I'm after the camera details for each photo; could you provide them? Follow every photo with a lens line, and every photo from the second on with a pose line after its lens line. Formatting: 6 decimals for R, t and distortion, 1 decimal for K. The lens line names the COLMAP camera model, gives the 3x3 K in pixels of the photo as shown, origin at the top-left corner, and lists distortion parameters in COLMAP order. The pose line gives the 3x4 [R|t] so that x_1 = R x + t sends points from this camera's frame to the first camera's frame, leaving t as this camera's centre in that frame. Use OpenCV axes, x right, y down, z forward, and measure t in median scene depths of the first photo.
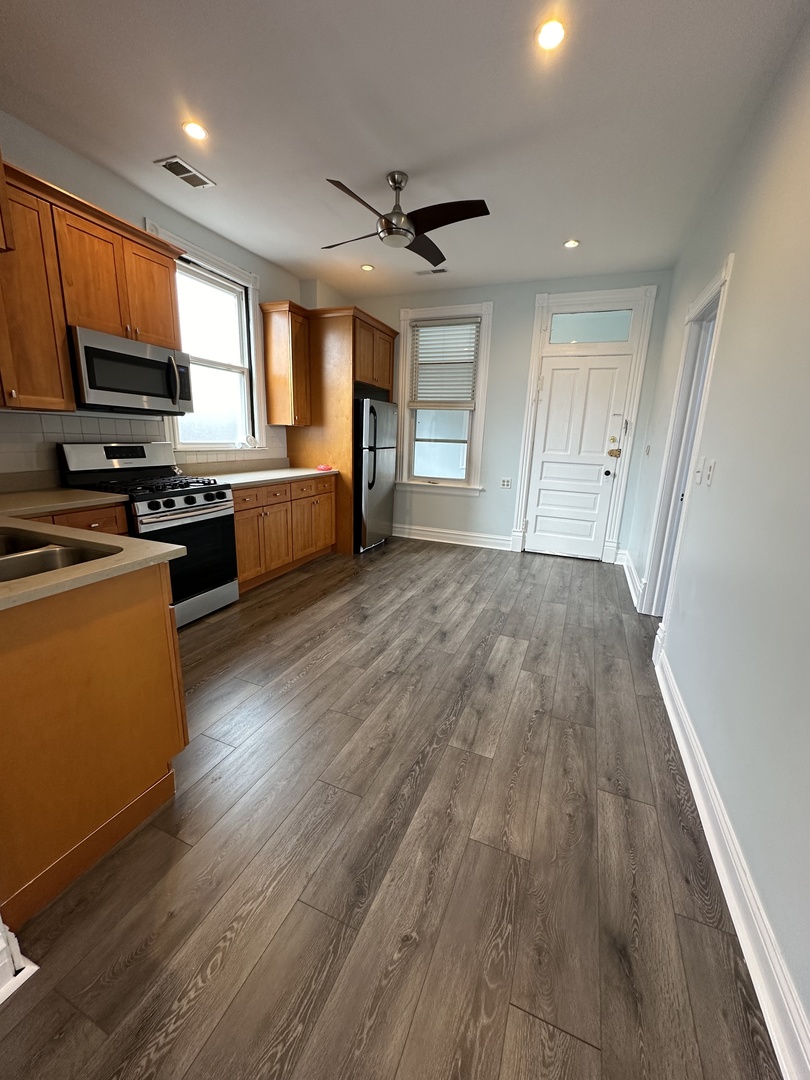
lens RADIAL K [[431.0, 0, 405.0], [0, 431.0, 540.0], [0, 0, 1]] dist [-0.003207, -0.000354]
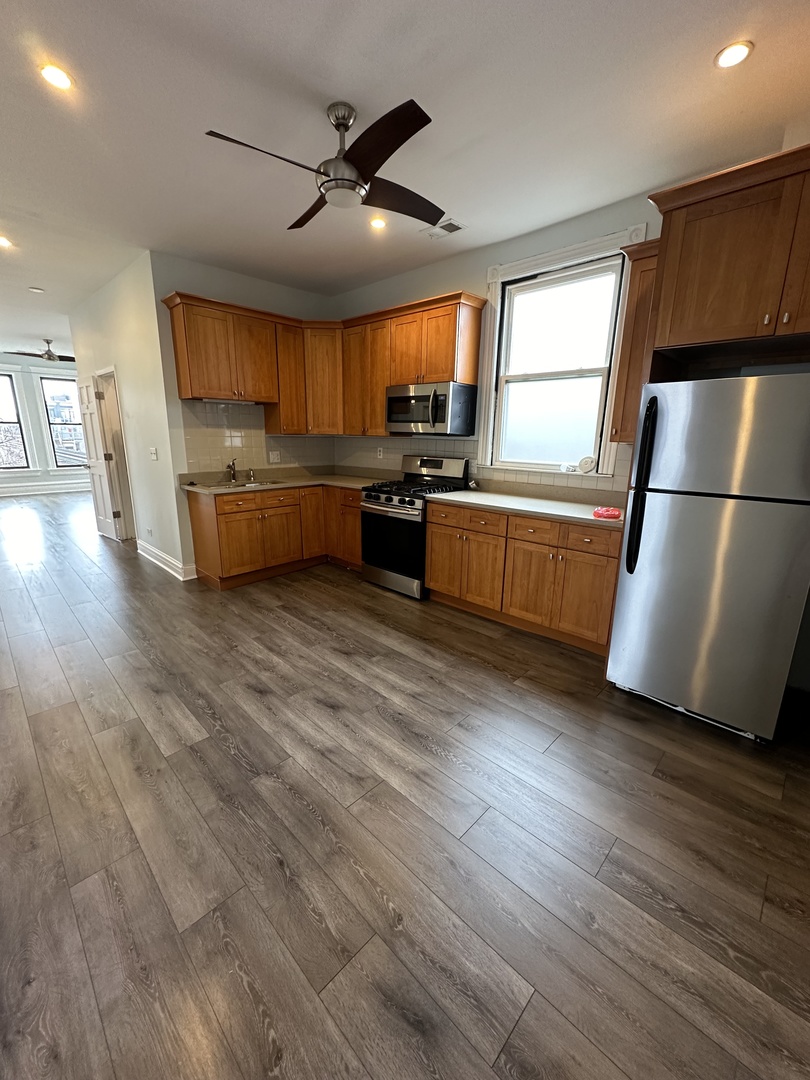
lens RADIAL K [[431.0, 0, 405.0], [0, 431.0, 540.0], [0, 0, 1]] dist [-0.003207, -0.000354]
pose [[-0.373041, 0.188472, -0.908470, 0.618256], [-0.241812, 0.925562, 0.291312, -0.322721], [0.895749, 0.328350, -0.299698, 1.271714]]
